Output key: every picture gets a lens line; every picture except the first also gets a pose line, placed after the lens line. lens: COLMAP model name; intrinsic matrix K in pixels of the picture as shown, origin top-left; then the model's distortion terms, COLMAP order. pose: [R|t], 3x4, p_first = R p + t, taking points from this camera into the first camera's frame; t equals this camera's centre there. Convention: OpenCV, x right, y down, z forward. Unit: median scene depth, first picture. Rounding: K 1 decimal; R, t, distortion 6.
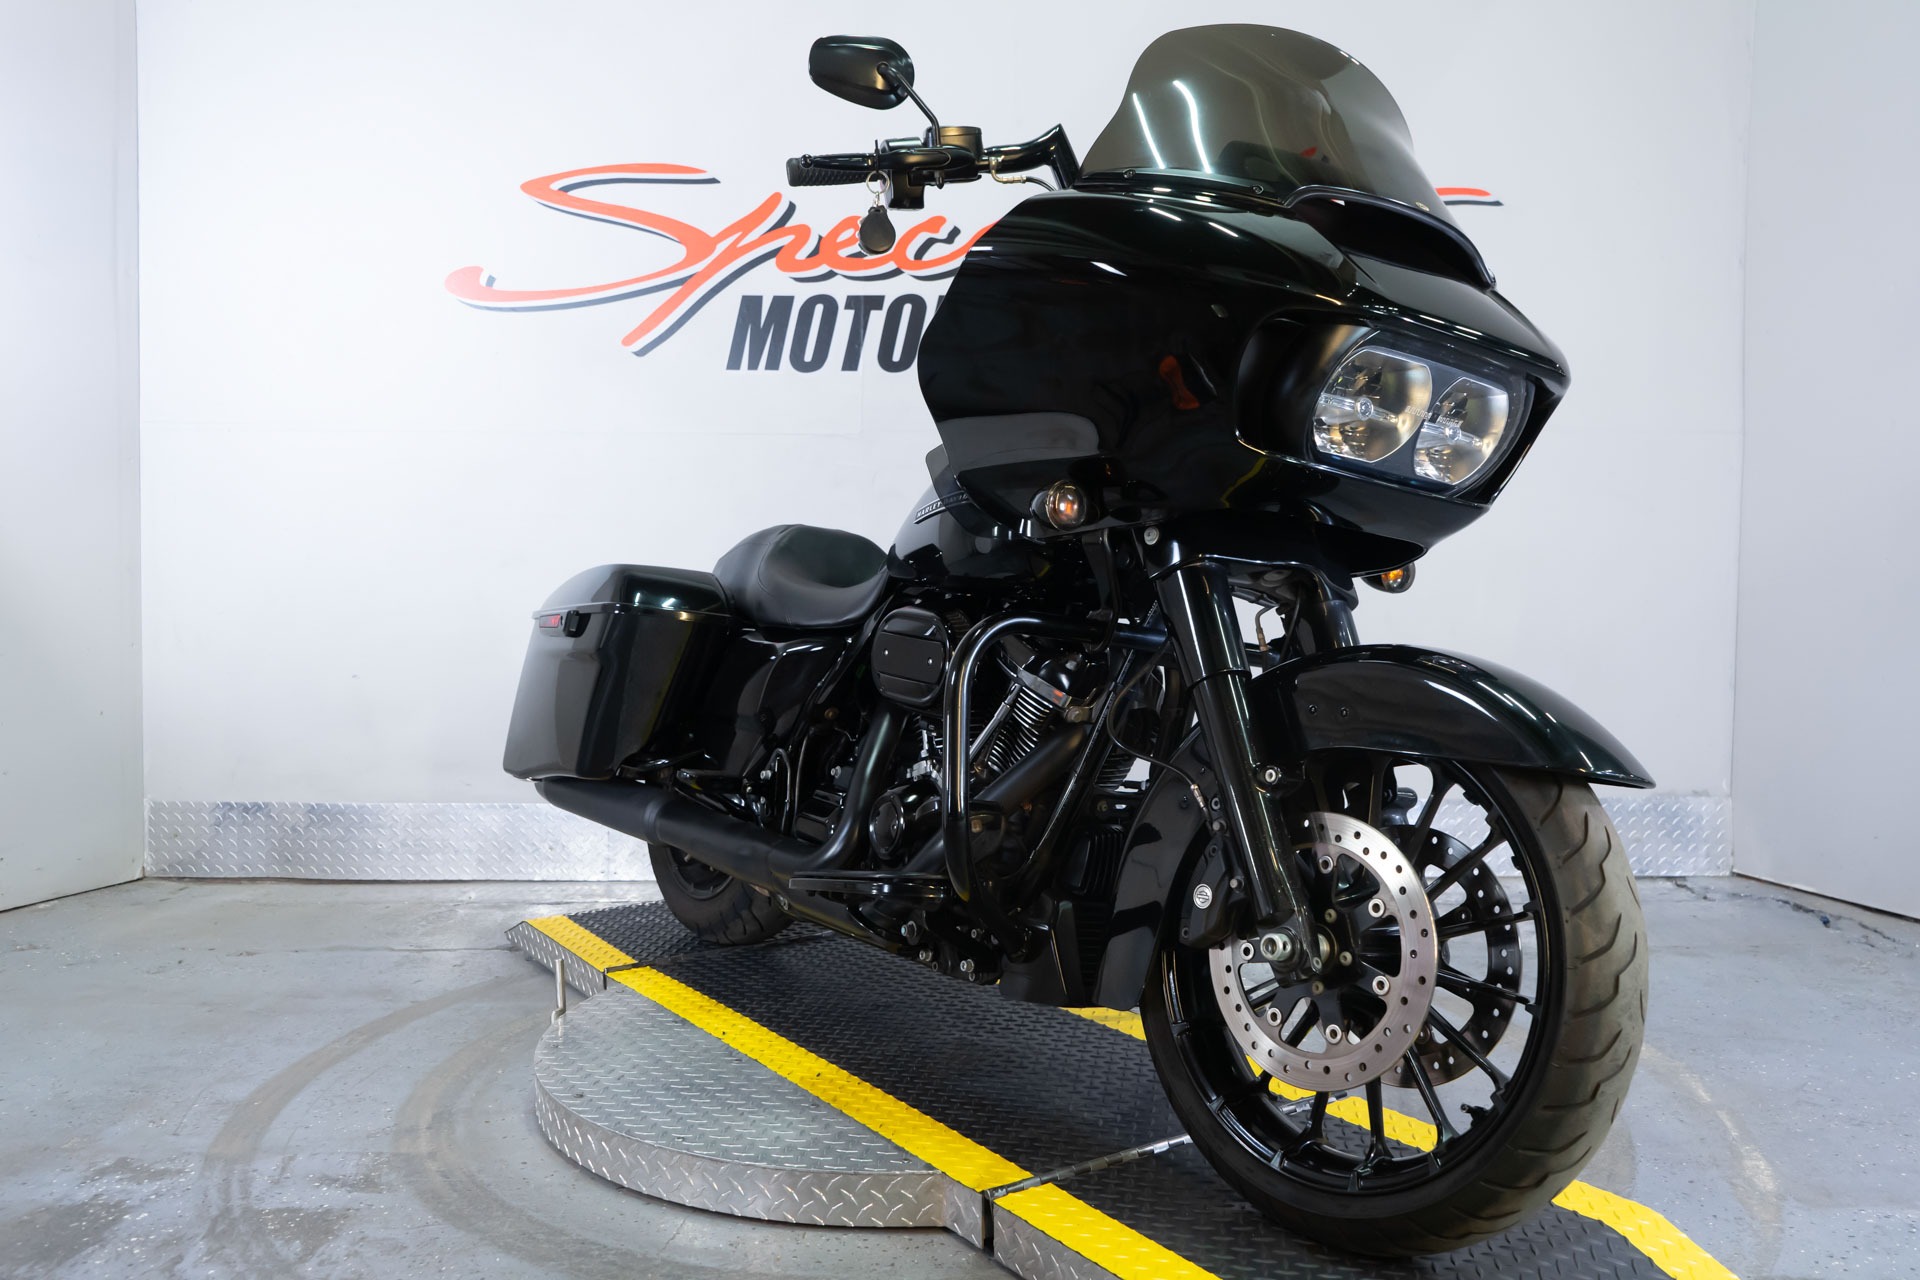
lens RADIAL K [[1629.5, 0, 985.9], [0, 1629.5, 630.3], [0, 0, 1]] dist [-0.007629, 0.002058]
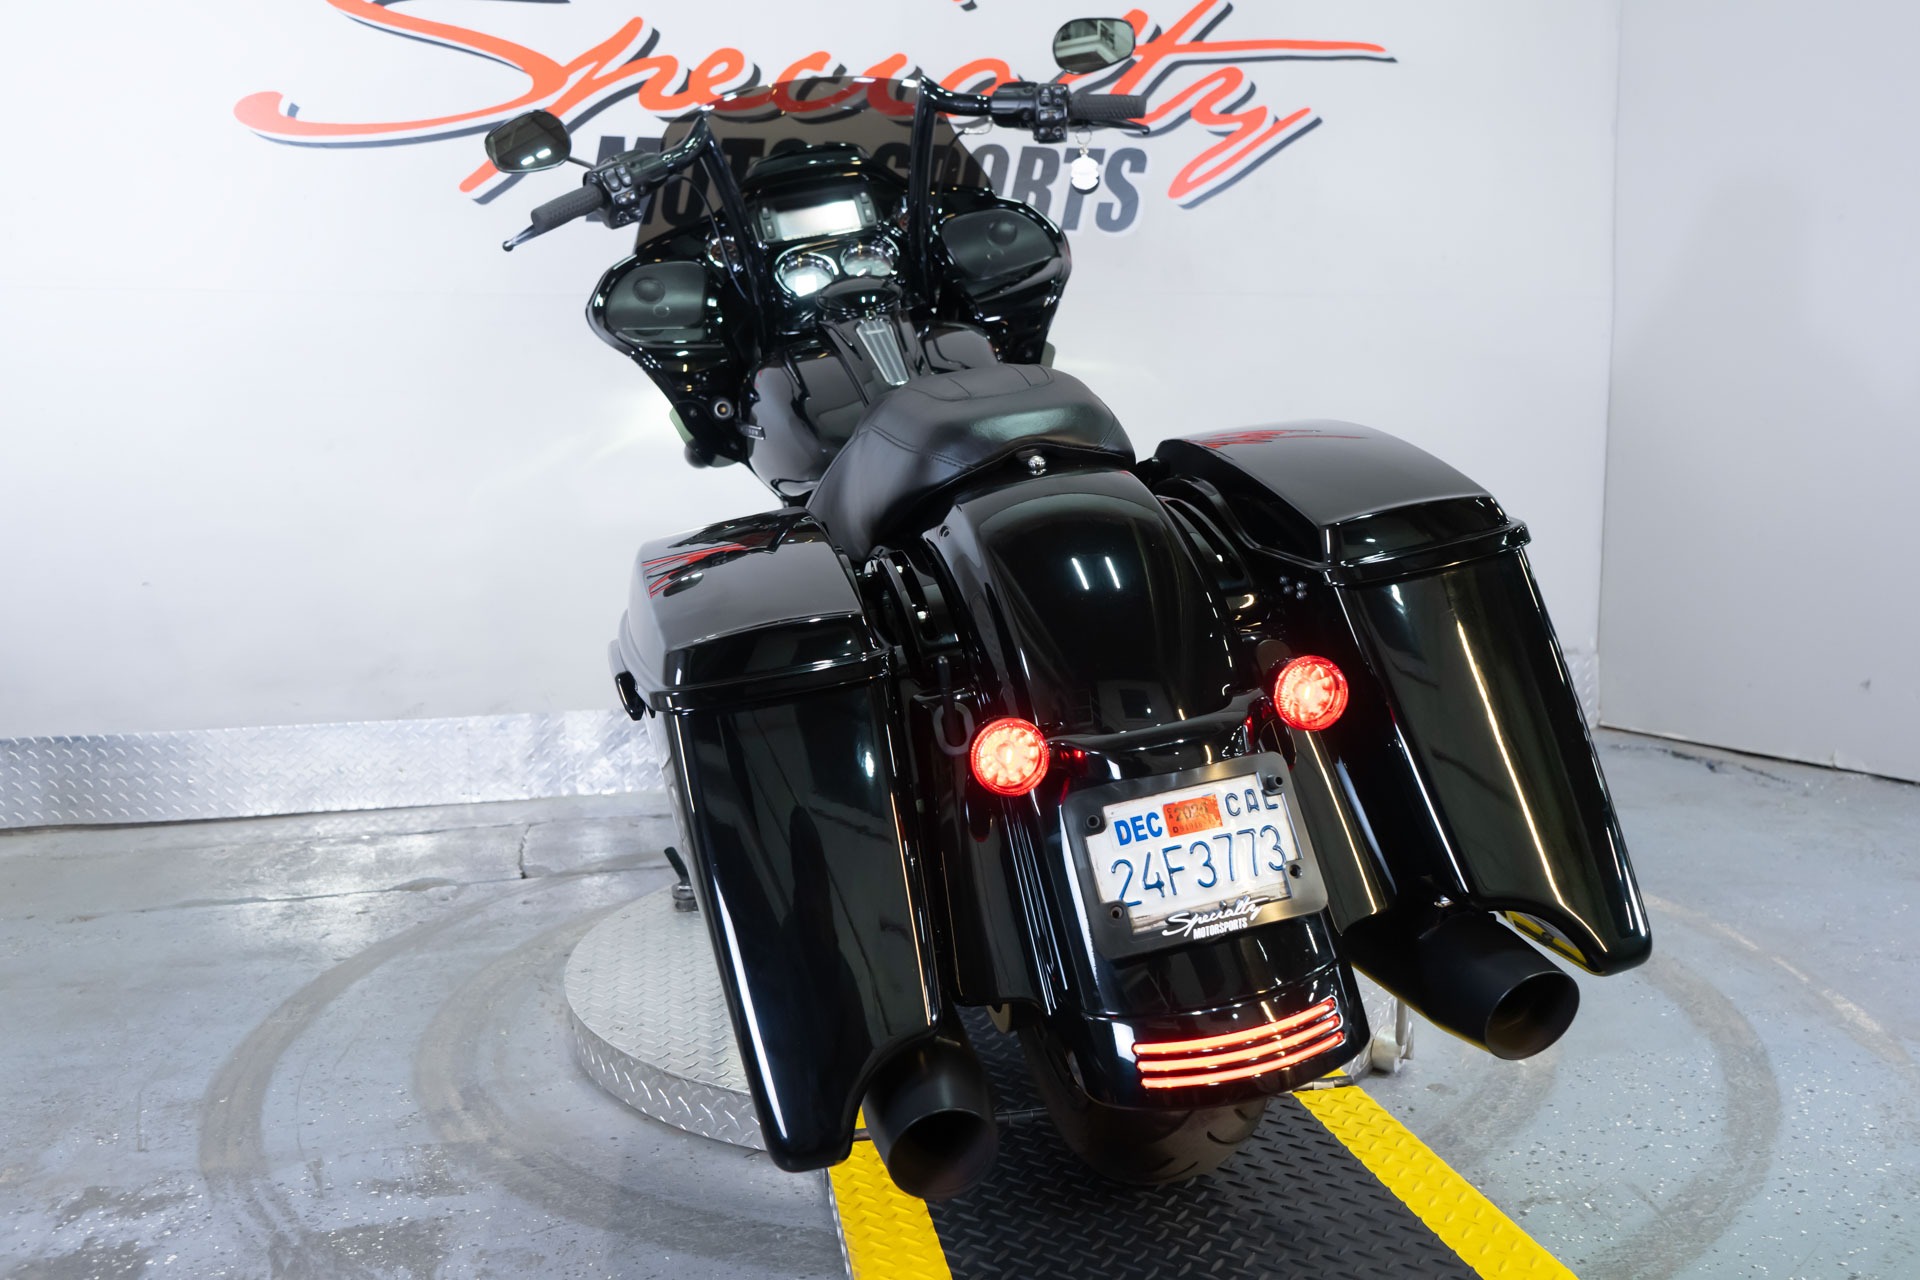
lens RADIAL K [[1629.5, 0, 987.0], [0, 1629.5, 642.7], [0, 0, 1]] dist [-0.007629, 0.002058]
pose [[0.973071, -0.043212, 0.226421, -0.158226], [0.024725, 0.996171, 0.083861, -0.001354], [-0.229178, -0.076004, 0.970413, 0.078630]]
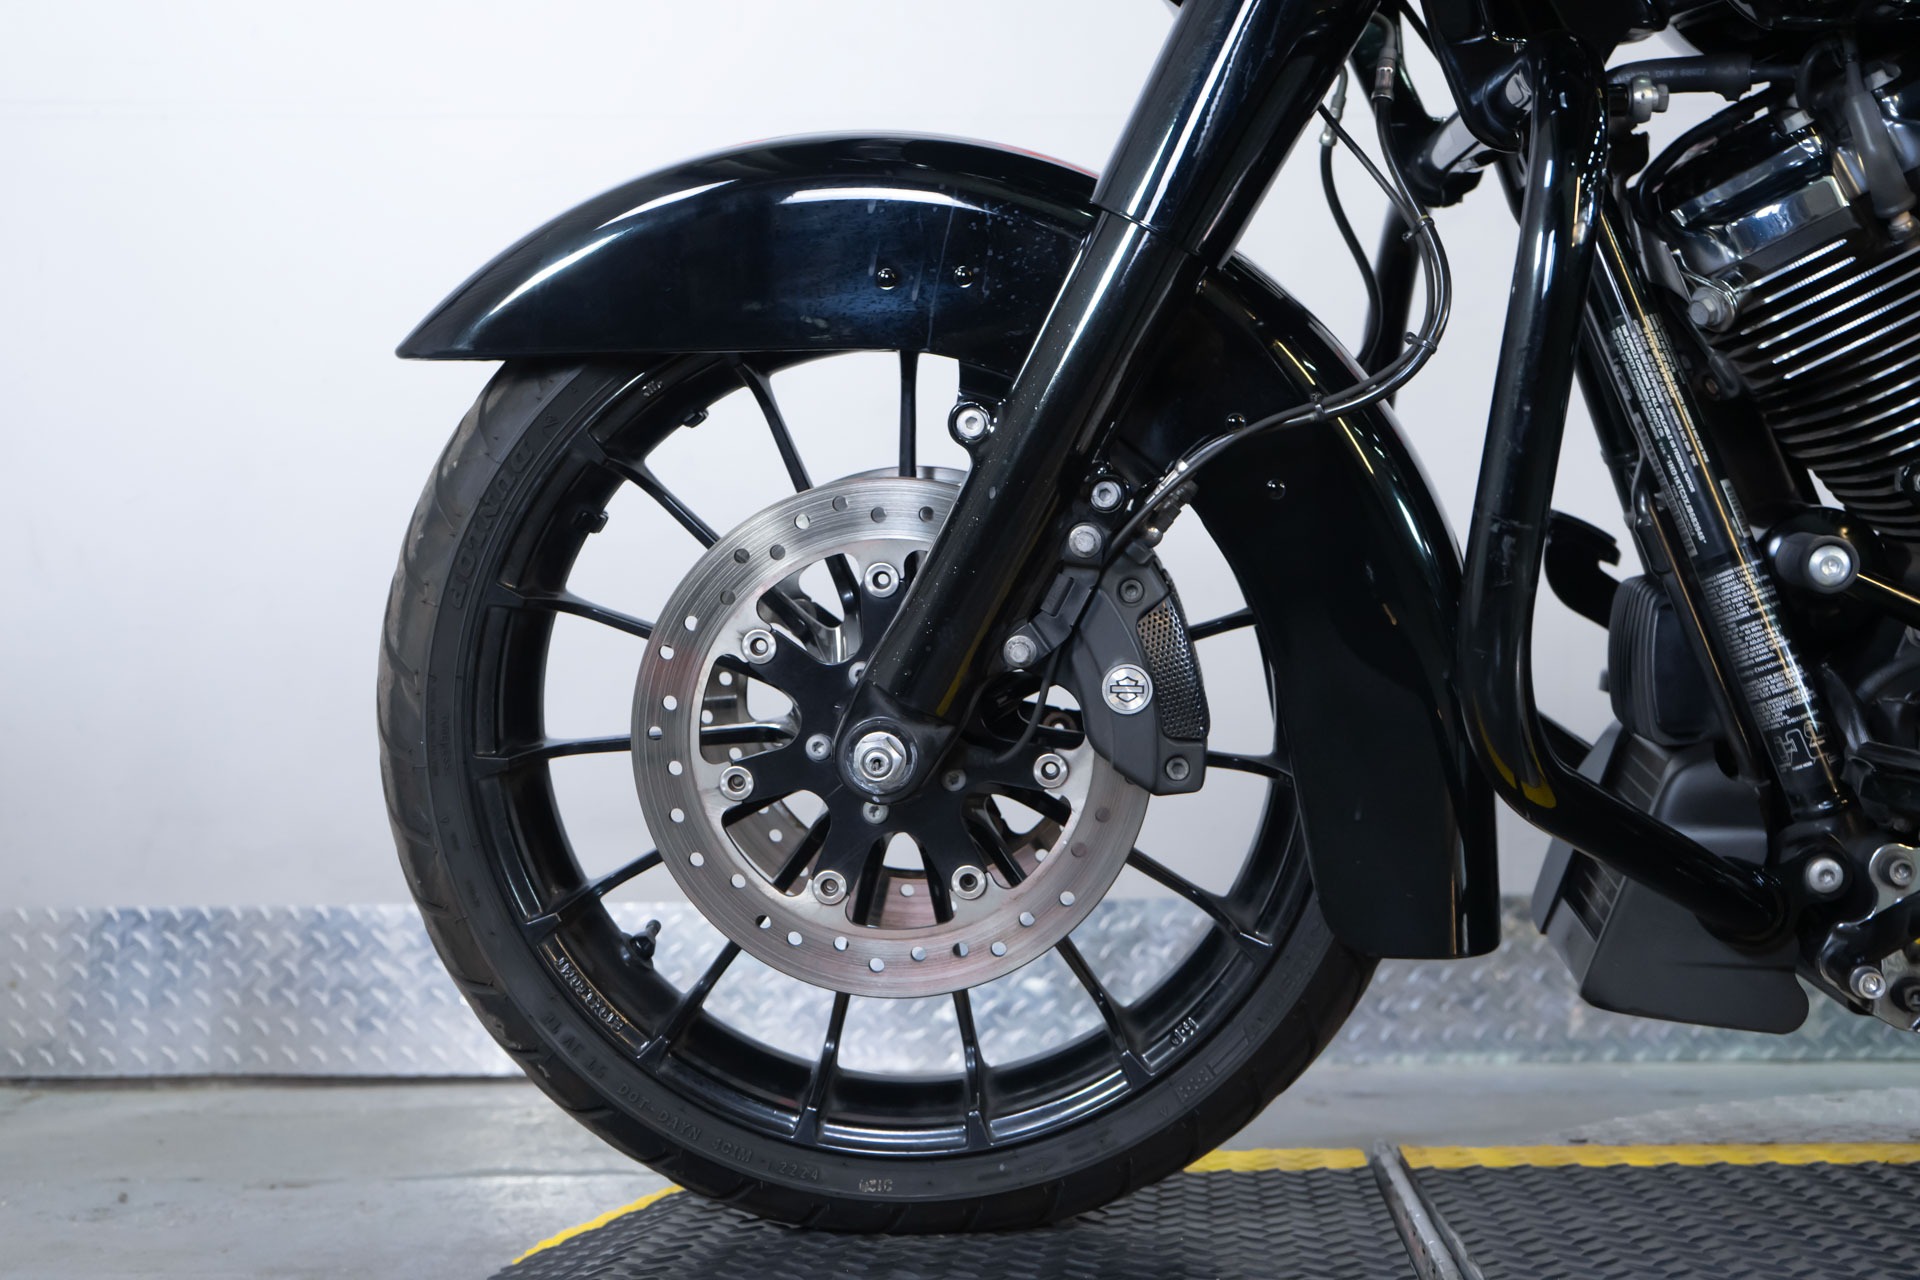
lens RADIAL K [[2395.0, 0, 950.5], [0, 2395.0, 646.6], [0, 0, 1]] dist [-0.002920, 0.000000]
pose [[0.999615, -0.003704, 0.027506, -0.259634], [0.006939, 0.992933, -0.118477, 0.117261], [-0.026873, 0.118622, 0.992576, 0.319610]]
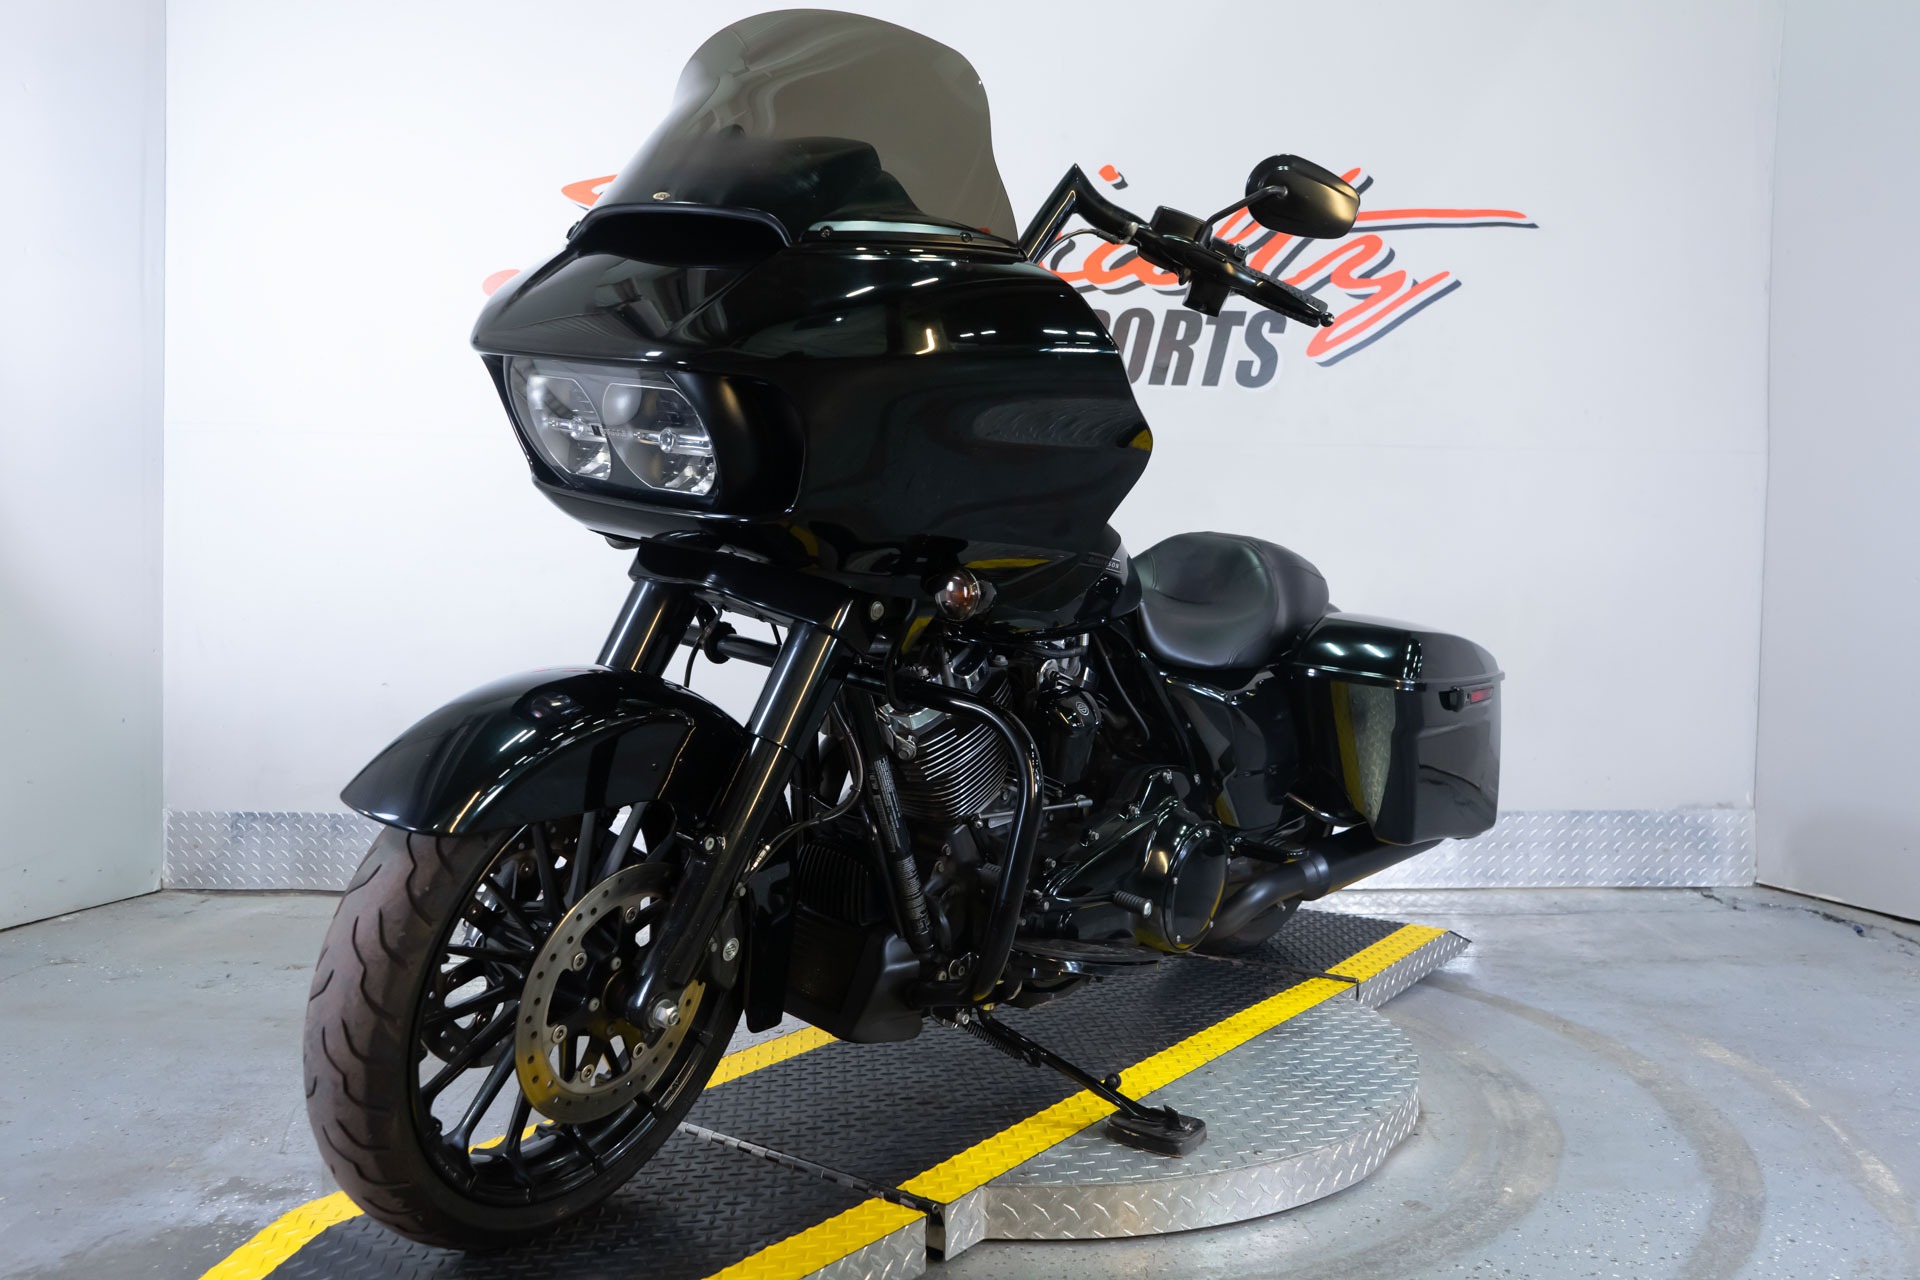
lens RADIAL K [[1629.5, 0, 975.5], [0, 1629.5, 629.0], [0, 0, 1]] dist [-0.007629, 0.002058]
pose [[0.998857, 0.006741, 0.047320, -0.080055], [-0.006375, 0.999949, -0.007883, 0.000366], [-0.047371, 0.007572, 0.998849, 0.001327]]
